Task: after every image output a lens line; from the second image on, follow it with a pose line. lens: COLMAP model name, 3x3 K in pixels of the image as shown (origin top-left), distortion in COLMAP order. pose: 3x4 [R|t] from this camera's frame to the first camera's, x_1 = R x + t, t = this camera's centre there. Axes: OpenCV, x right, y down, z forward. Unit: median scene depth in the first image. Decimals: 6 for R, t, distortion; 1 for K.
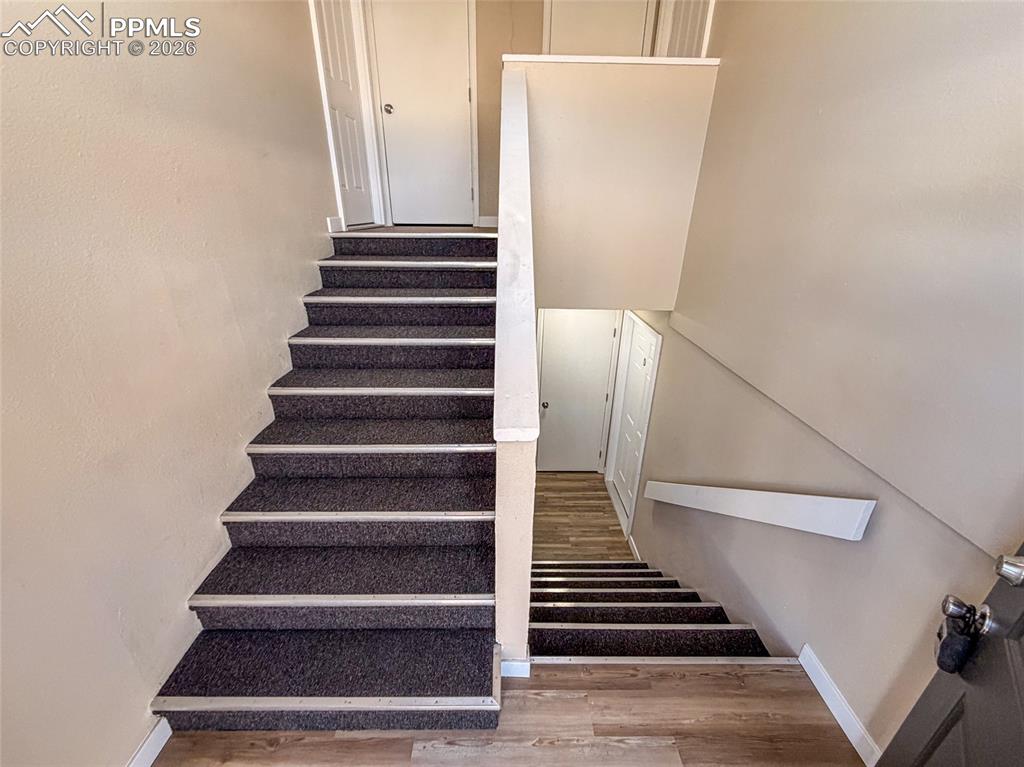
lens RADIAL K [[408.7, 0, 509.6], [0, 408.7, 384.5], [0, 0, 1]] dist [0.000648, 0.000069]
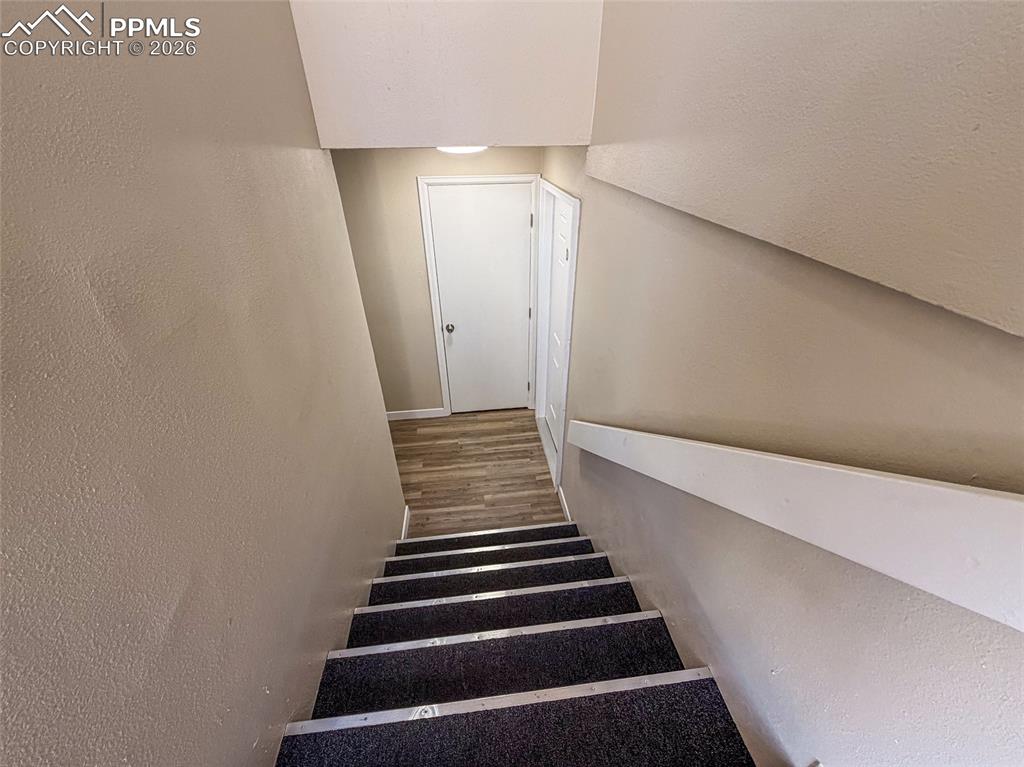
lens RADIAL K [[408.7, 0, 509.6], [0, 408.7, 384.5], [0, 0, 1]] dist [0.000648, 0.000069]
pose [[0.994212, -0.075927, 0.076014, 0.144889], [0.062956, 0.985030, 0.160476, 0.042392], [-0.087061, -0.154761, 0.984108, 0.251132]]
